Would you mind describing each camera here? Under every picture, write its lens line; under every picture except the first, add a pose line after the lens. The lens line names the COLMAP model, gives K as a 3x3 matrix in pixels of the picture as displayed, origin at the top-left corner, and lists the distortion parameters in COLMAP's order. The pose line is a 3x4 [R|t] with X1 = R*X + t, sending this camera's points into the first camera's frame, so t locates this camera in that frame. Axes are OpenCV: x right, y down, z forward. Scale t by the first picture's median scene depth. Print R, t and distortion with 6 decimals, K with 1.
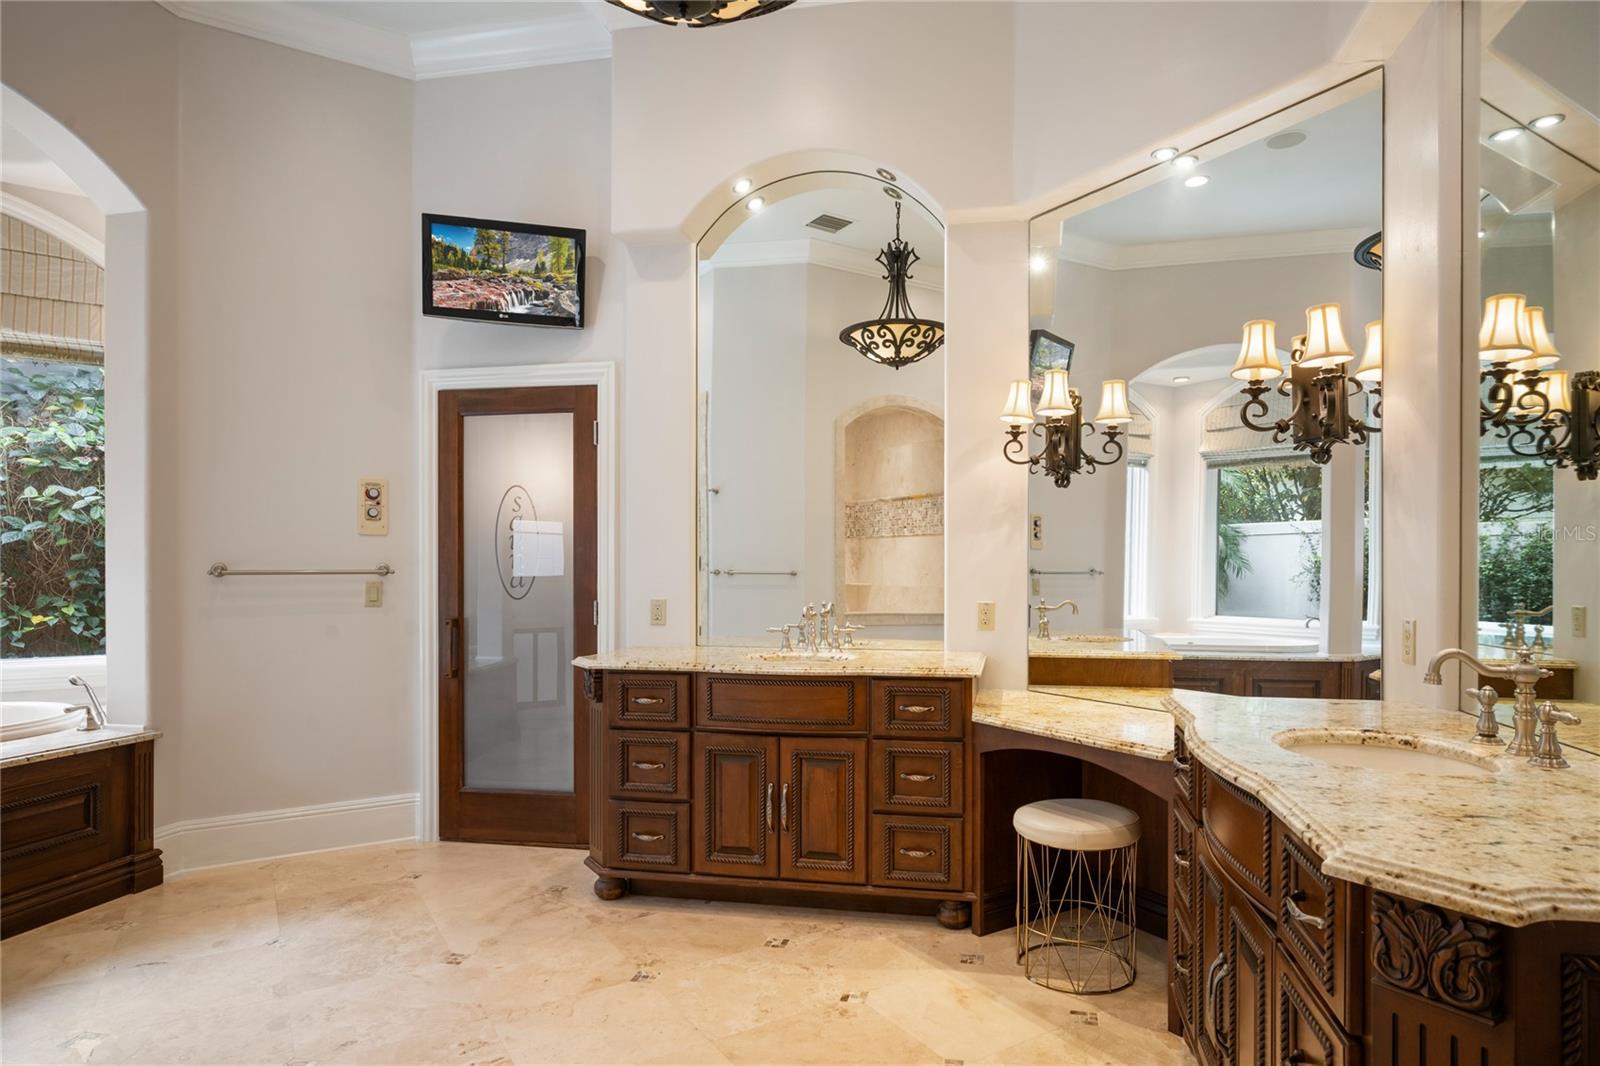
lens RADIAL K [[938.2, 0, 800.0], [0, 938.2, 533.0], [0, 0, 1]] dist [-0.000148, -0.000068]
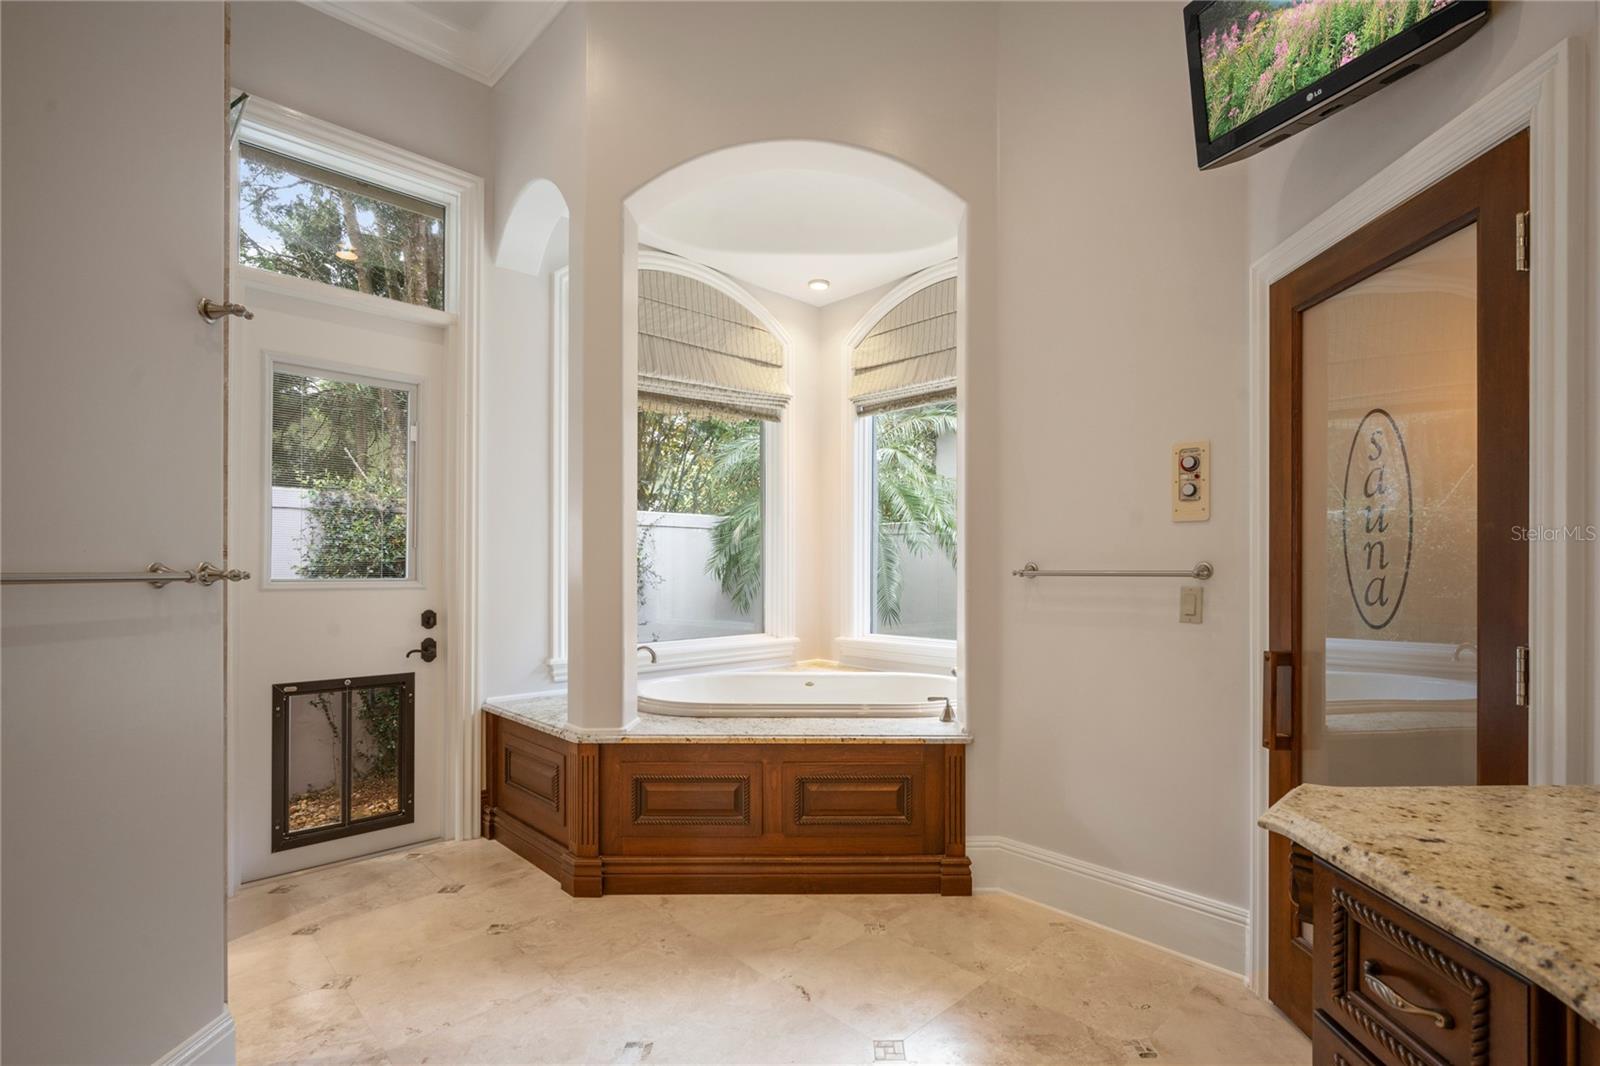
lens RADIAL K [[756.4, 0, 802.1], [0, 756.4, 566.8], [0, 0, 1]] dist [-0.000975, -0.000238]
pose [[0.255866, -0.002274, -0.966710, 0.024017], [0.033186, 0.999429, 0.006433, 0.024188], [0.966142, -0.033727, 0.255796, 0.597977]]
